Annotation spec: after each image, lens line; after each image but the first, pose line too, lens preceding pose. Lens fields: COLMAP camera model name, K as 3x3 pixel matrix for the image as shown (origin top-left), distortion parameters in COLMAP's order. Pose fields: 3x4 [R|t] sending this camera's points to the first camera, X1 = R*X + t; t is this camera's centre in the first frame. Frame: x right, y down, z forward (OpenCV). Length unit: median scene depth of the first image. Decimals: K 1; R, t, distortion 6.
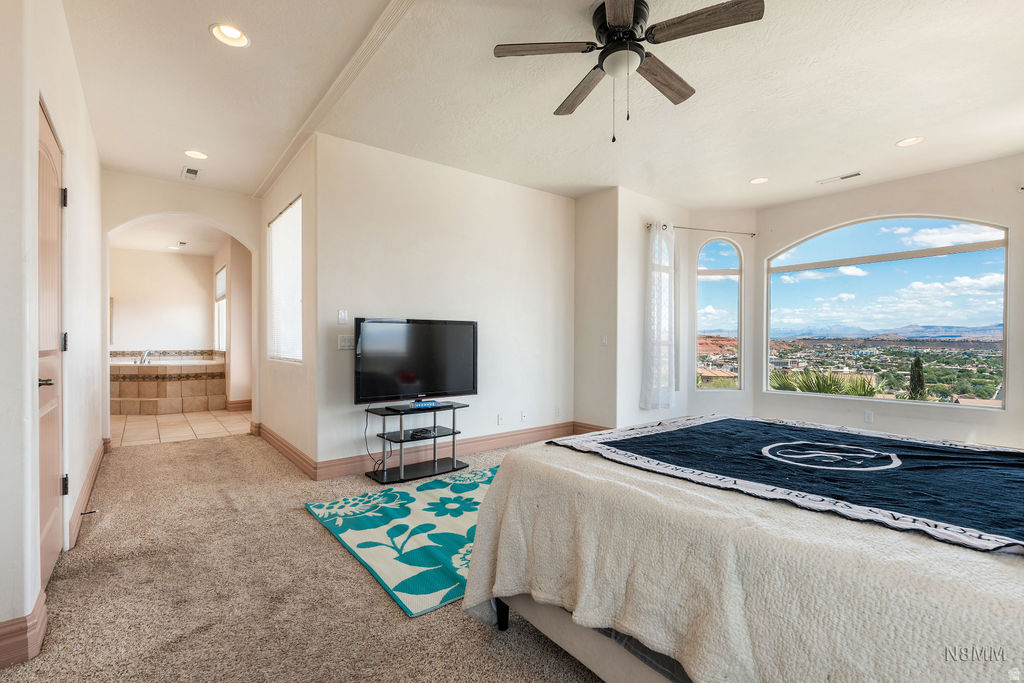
lens RADIAL K [[459.5, 0, 512.0], [0, 459.5, 341.5], [0, 0, 1]] dist [0.001141, -0.000003]
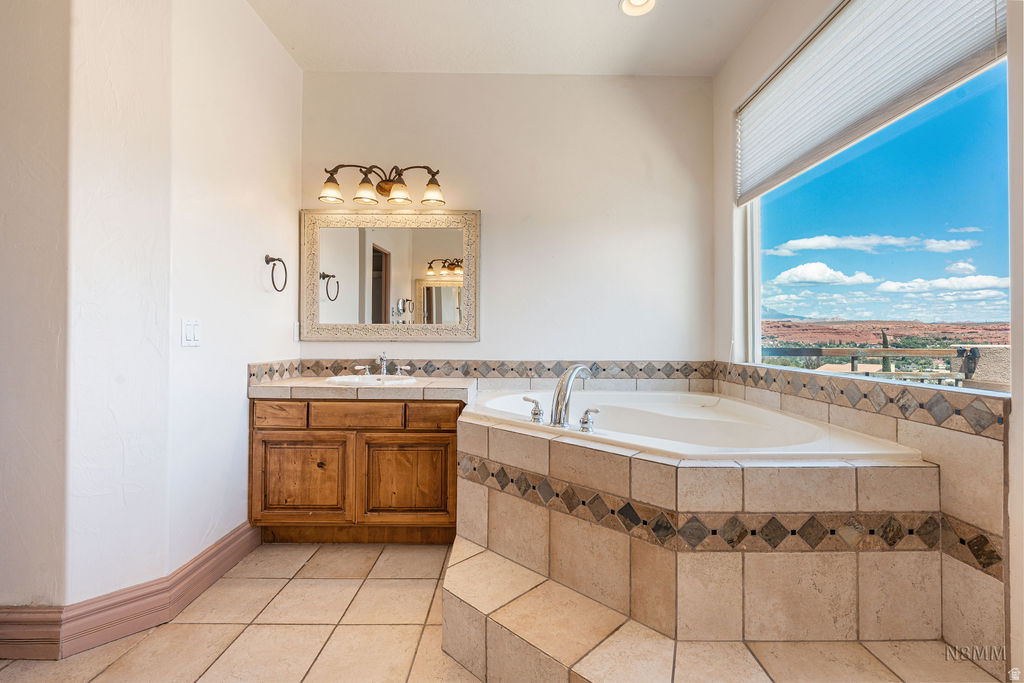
lens RADIAL K [[459.5, 0, 512.0], [0, 459.5, 341.5], [0, 0, 1]] dist [0.001141, -0.000003]
pose [[0.774553, 0.011340, -0.632408, -0.668946], [-0.004098, 0.999908, 0.012911, 0.000942], [0.632496, -0.007409, 0.774528, 0.793880]]
